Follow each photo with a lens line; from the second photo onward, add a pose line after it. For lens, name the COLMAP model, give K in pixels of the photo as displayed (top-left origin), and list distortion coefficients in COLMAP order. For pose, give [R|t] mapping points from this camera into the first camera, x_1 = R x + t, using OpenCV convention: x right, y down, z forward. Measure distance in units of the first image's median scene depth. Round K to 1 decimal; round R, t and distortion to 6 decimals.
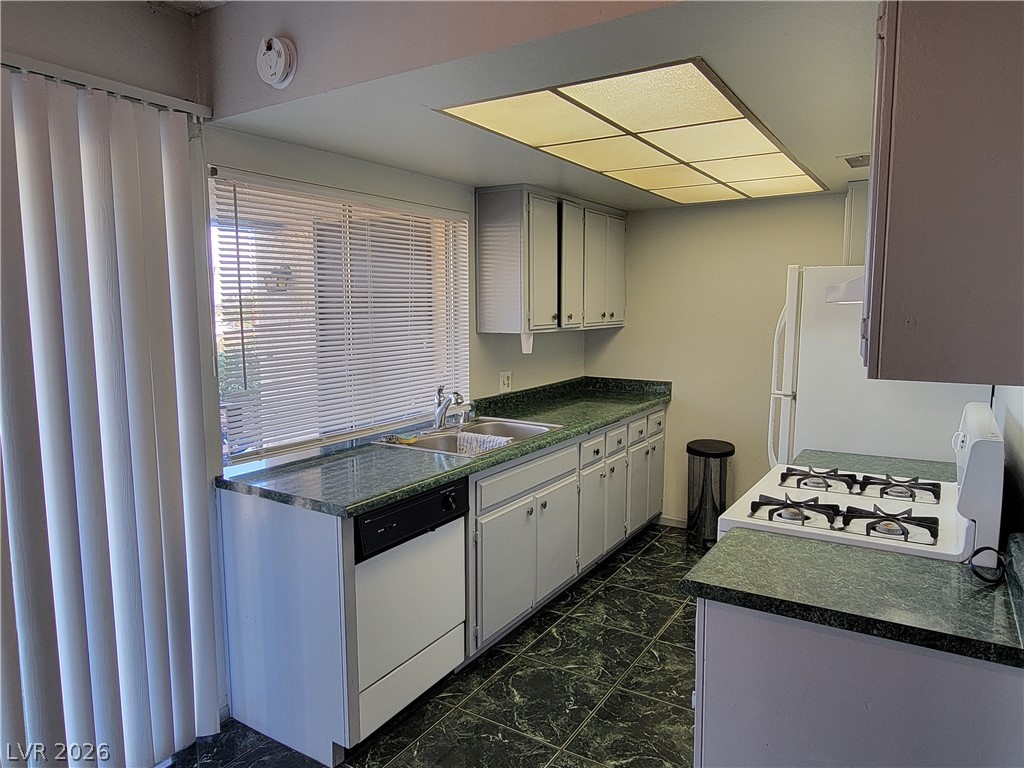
lens RADIAL K [[677.5, 0, 513.5], [0, 677.5, 382.0], [0, 0, 1]] dist [0.008075, 0.004658]
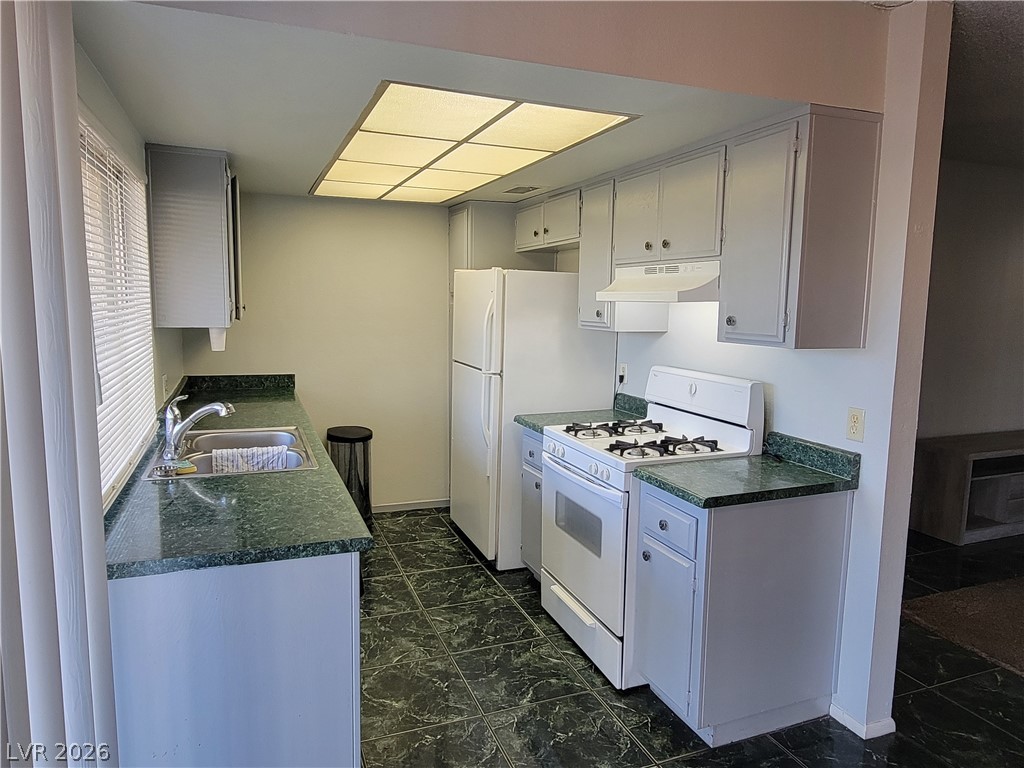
lens RADIAL K [[677.5, 0, 513.8], [0, 677.5, 384.3], [0, 0, 1]] dist [0.008075, 0.004658]
pose [[0.595257, -0.086538, 0.798862, -0.444628], [0.070134, 0.995985, 0.055632, -0.022259], [-0.800469, 0.022912, 0.598936, 0.192730]]
